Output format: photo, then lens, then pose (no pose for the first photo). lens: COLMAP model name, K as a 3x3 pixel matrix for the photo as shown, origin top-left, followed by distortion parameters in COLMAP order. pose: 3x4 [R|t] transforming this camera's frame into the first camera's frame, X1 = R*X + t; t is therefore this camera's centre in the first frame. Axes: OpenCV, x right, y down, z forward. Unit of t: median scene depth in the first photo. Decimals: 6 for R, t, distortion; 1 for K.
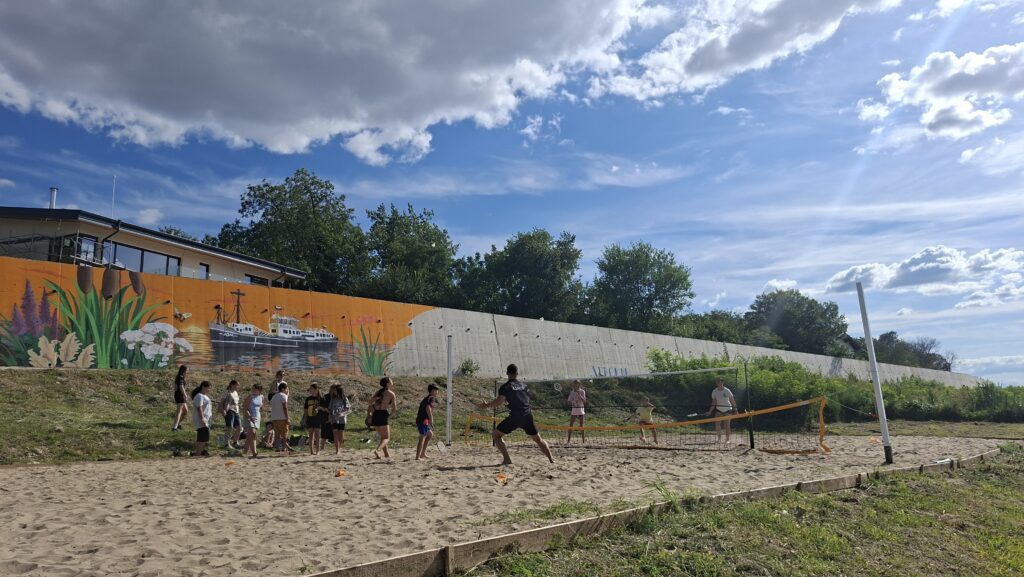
lens RADIAL K [[704.4, 0, 522.6], [0, 704.4, 284.0], [0, 0, 1]] dist [0.119405, -0.161838]
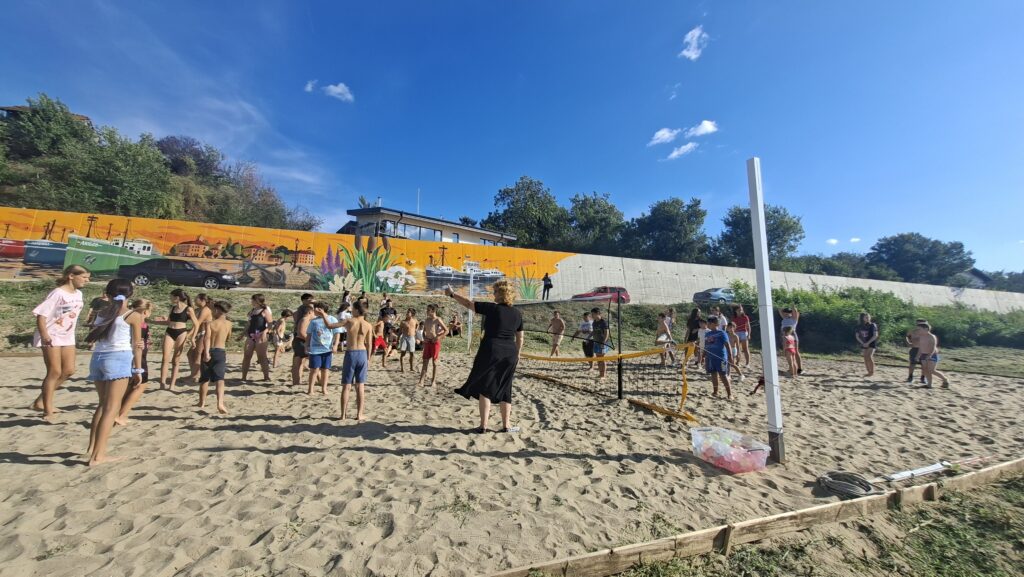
lens RADIAL K [[403.9, 0, 512.0], [0, 403.9, 288.5], [0, 0, 1]] dist [-0.012576, 0.003974]
pose [[0.900638, 0.003252, -0.434557, 0.137638], [0.042699, 0.994471, 0.095938, 0.020580], [0.432467, -0.104960, 0.895520, 0.191702]]
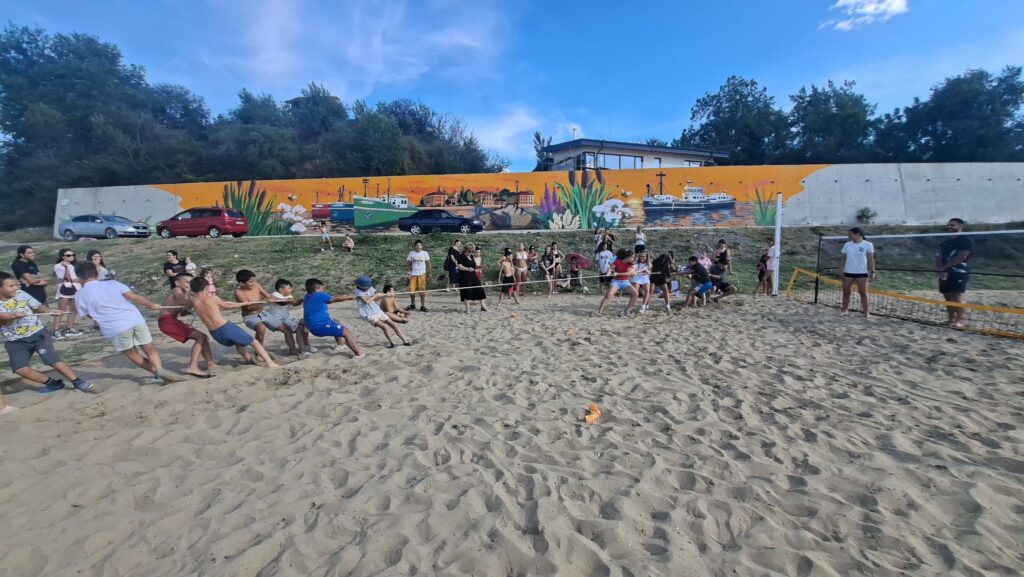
lens RADIAL K [[403.0, 0, 514.2], [0, 403.0, 289.2], [0, 0, 1]] dist [-0.008015, -0.005075]
pose [[0.660948, 0.075318, -0.746642, 0.044846], [0.140864, 0.964812, 0.222023, 0.012325], [0.737092, -0.251921, 0.627082, 0.155626]]
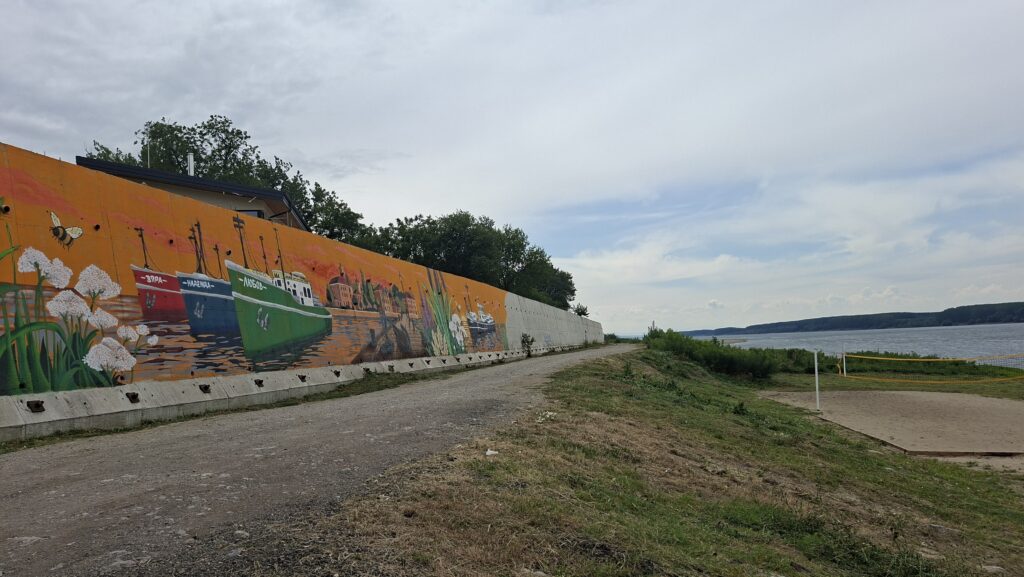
lens RADIAL K [[695.9, 0, 524.9], [0, 695.9, 289.5], [0, 0, 1]] dist [0.116430, -0.163470]
pose [[0.834208, 0.040871, 0.549933, -0.853453], [-0.094806, 0.993031, 0.070012, -0.065613], [-0.543239, -0.110541, 0.832269, -0.032159]]
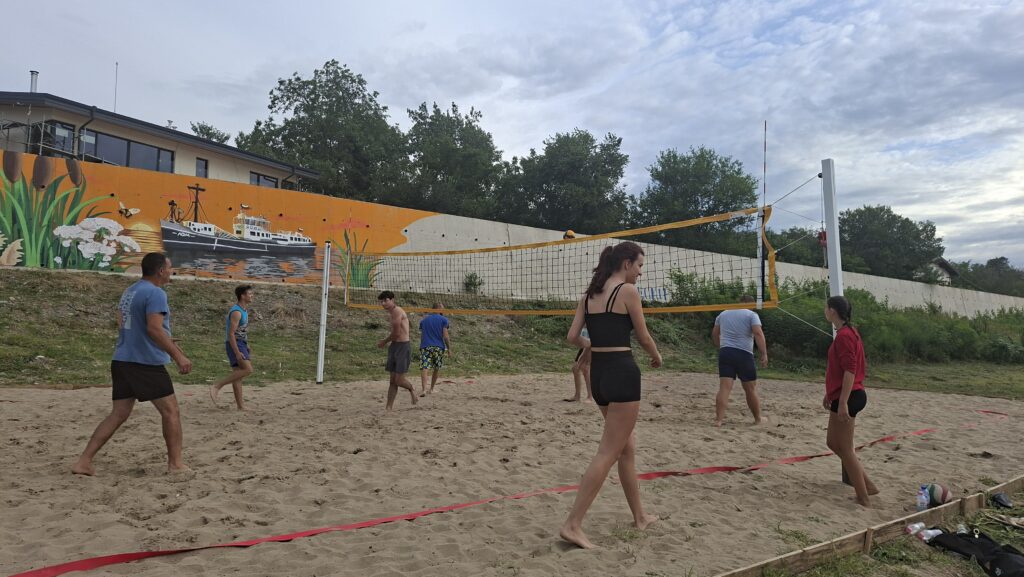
lens RADIAL K [[705.6, 0, 521.9], [0, 705.6, 291.4], [0, 0, 1]] dist [0.115041, -0.154435]
pose [[0.992534, 0.039403, -0.115427, 0.099169], [-0.023785, 0.990738, 0.133687, 0.009678], [0.119625, -0.129944, 0.984279, 0.134996]]
